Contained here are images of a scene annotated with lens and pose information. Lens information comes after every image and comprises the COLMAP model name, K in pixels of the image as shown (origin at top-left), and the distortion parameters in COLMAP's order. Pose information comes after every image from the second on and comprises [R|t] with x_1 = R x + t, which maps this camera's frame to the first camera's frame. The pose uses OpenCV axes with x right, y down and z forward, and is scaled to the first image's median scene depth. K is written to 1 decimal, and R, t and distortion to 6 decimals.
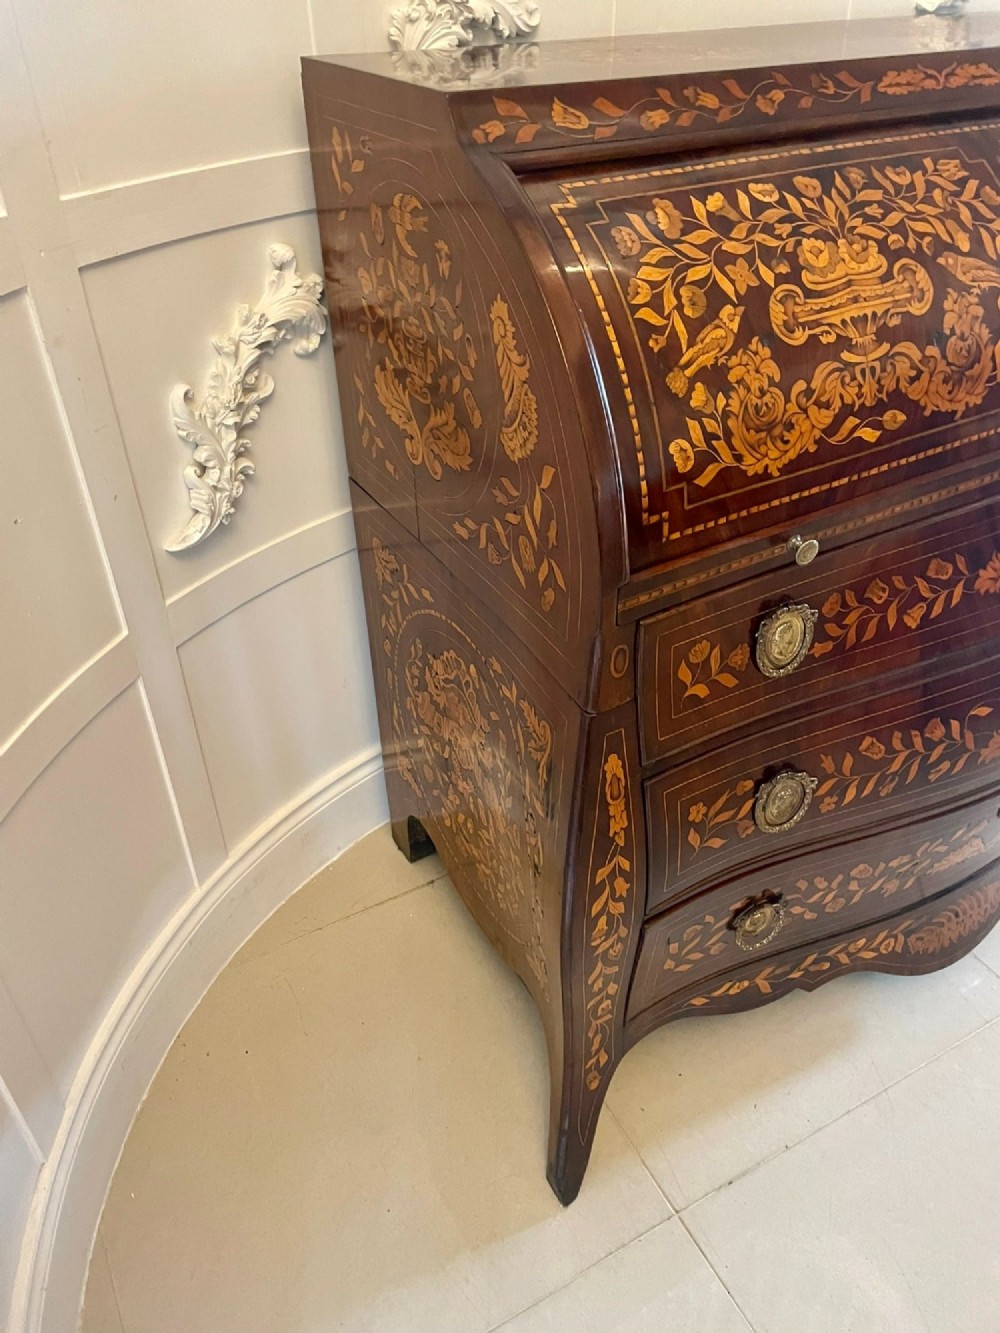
lens RADIAL K [[1009.1, 0, 509.0], [0, 1009.1, 664.4], [0, 0, 1]] dist [0.092811, -0.125140]
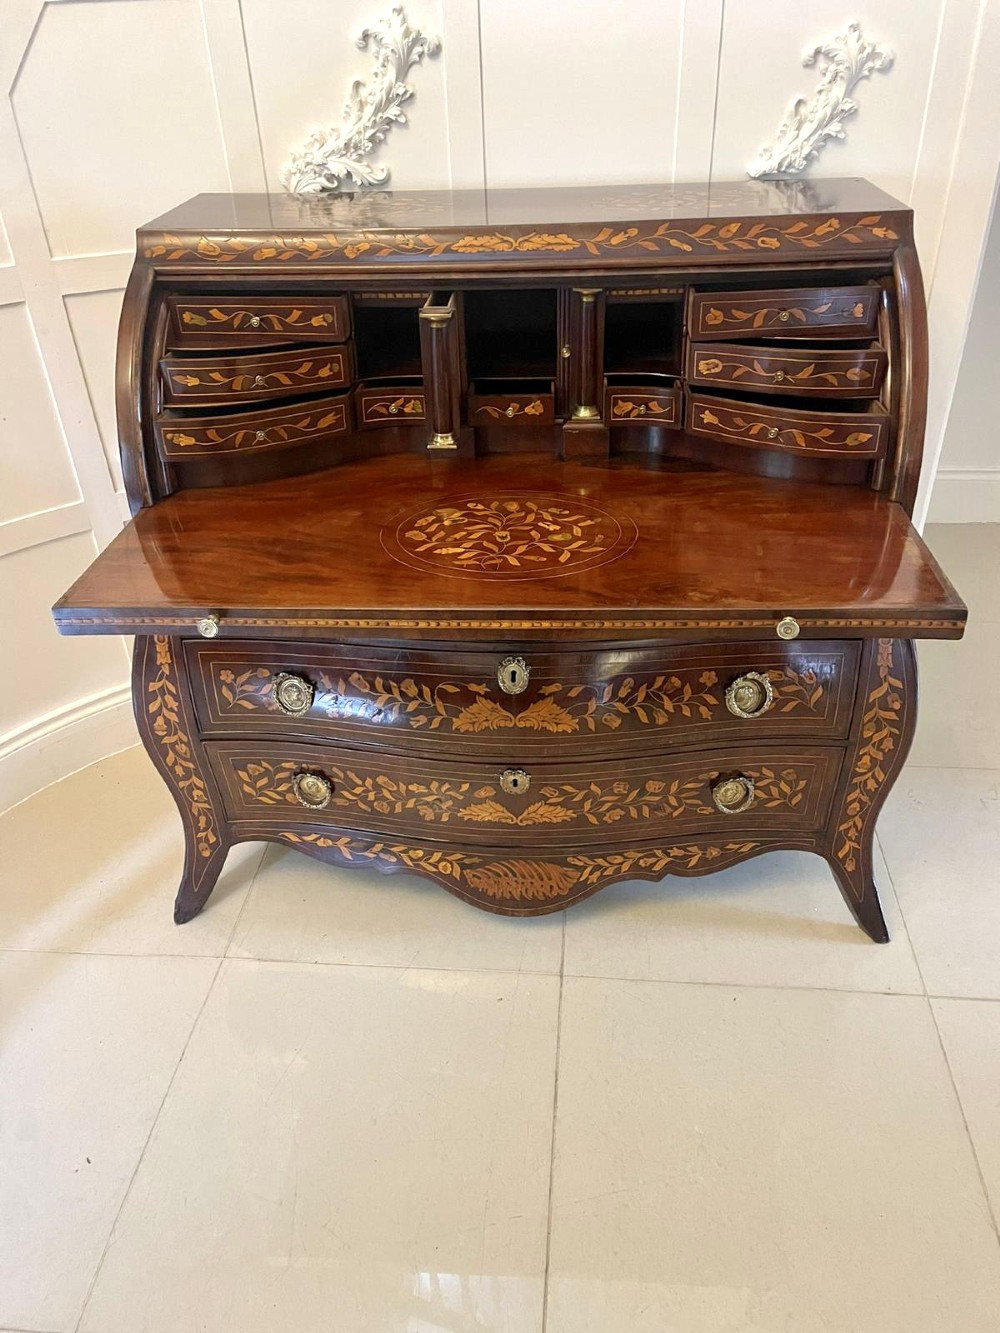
lens RADIAL K [[1009.1, 0, 509.0], [0, 1009.1, 664.4], [0, 0, 1]] dist [0.092811, -0.125140]
pose [[0.831835, 0.294461, -0.470471, 1.393822], [-0.310880, 0.949404, 0.044553, -0.085504], [0.459786, 0.109199, 0.881290, -0.213467]]
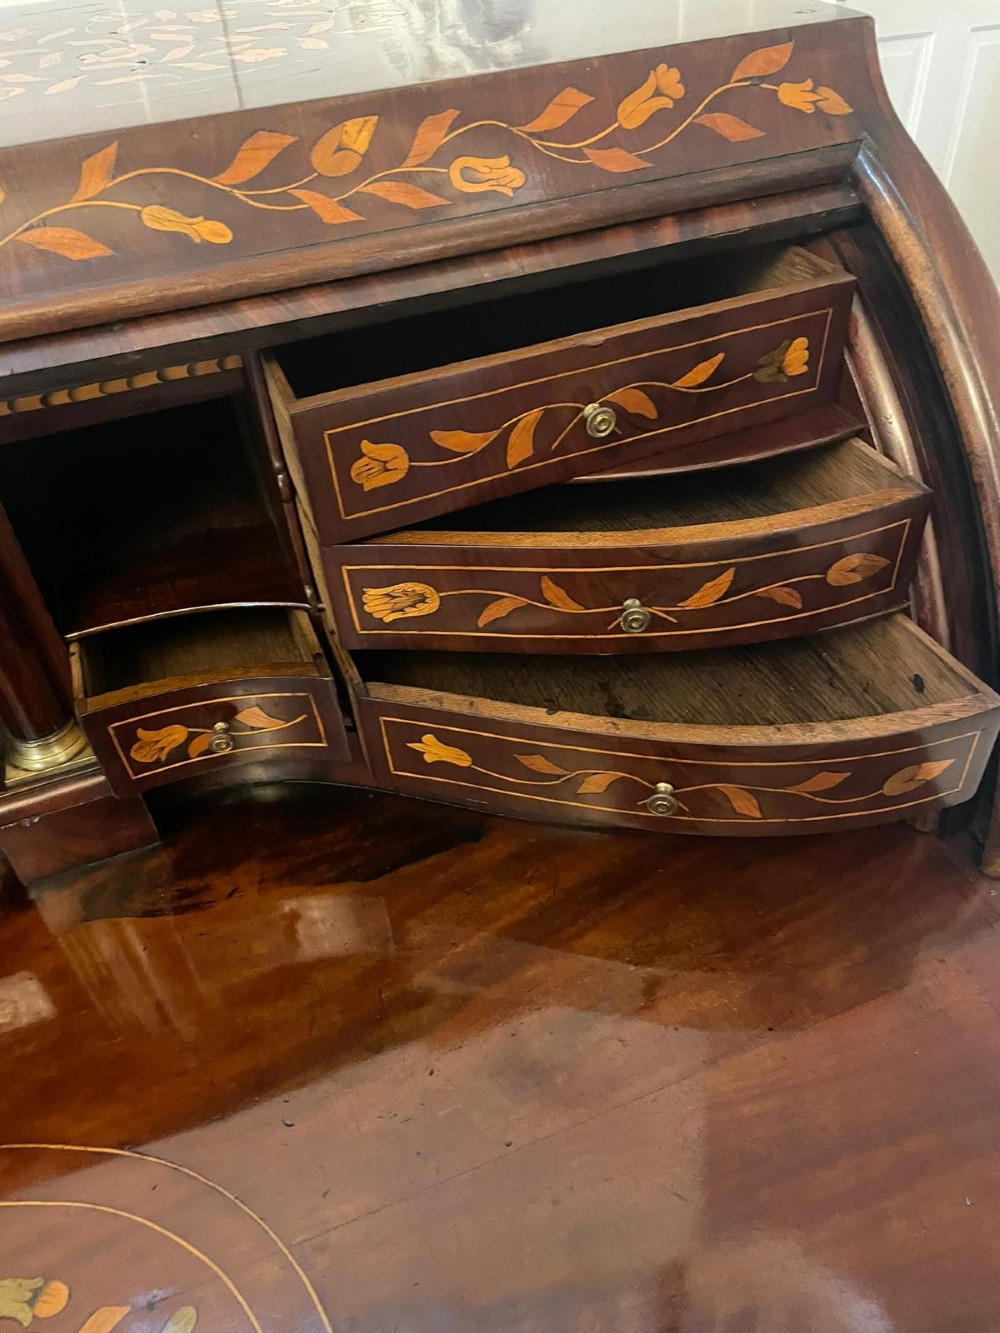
lens RADIAL K [[1002.1, 0, 511.0], [0, 1002.1, 676.6], [0, 0, 1]] dist [0.087354, -0.117883]
pose [[0.988348, 0.079013, -0.130095, 0.889704], [-0.064327, 0.991458, 0.113463, -0.577241], [0.137949, -0.103772, 0.984988, 0.801012]]
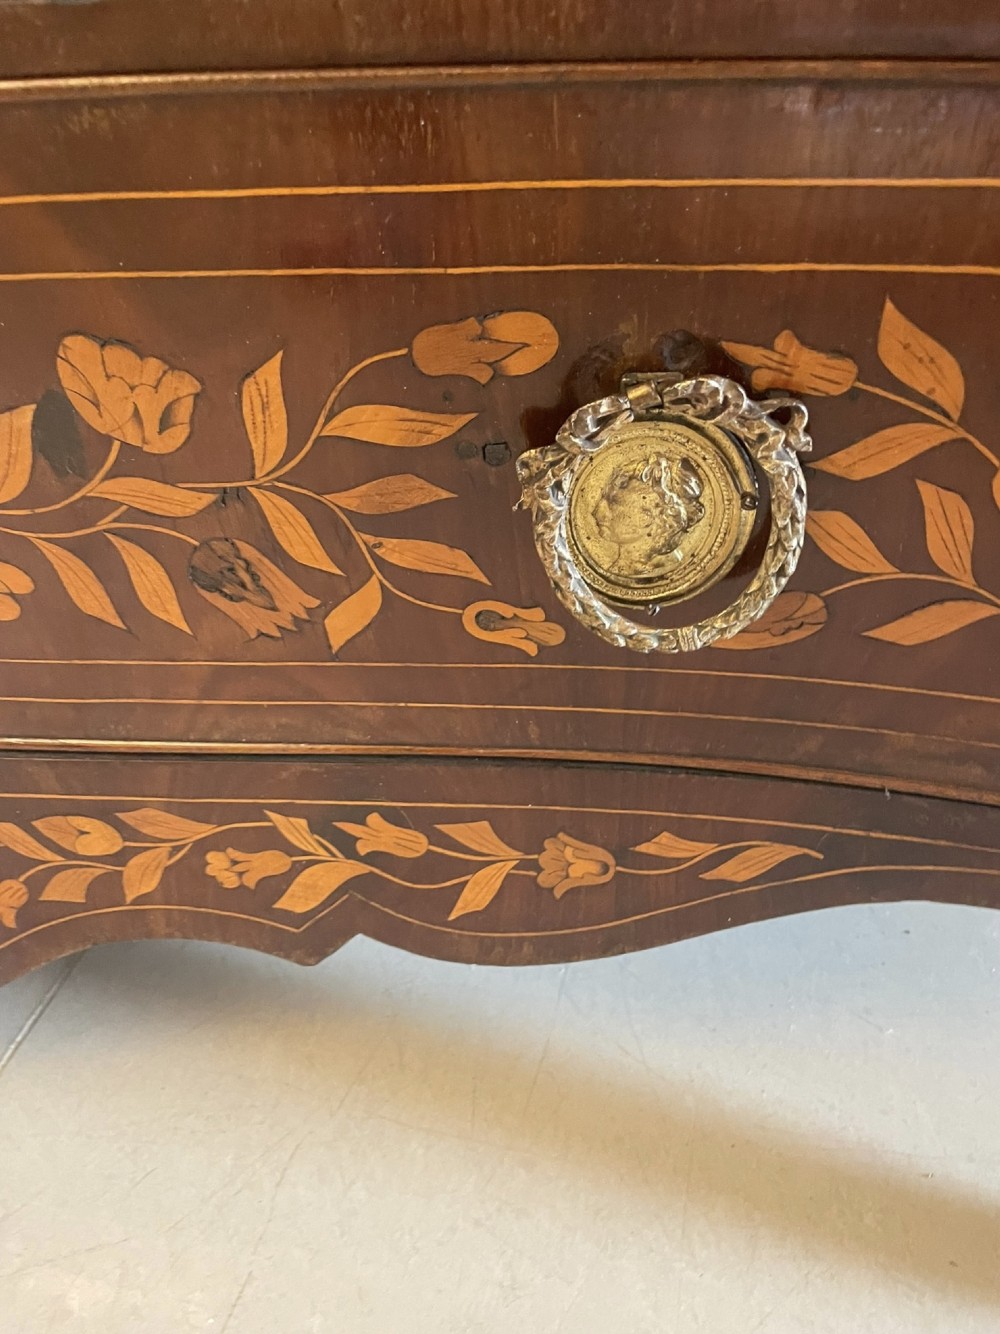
lens RADIAL K [[1006.8, 0, 502.9], [0, 1006.8, 660.9], [0, 0, 1]] dist [0.093586, -0.124702]
pose [[0.725223, 0.406595, -0.555637, 1.086387], [-0.400190, 0.905619, 0.140367, 0.100576], [0.560268, 0.120563, 0.819490, 1.315178]]
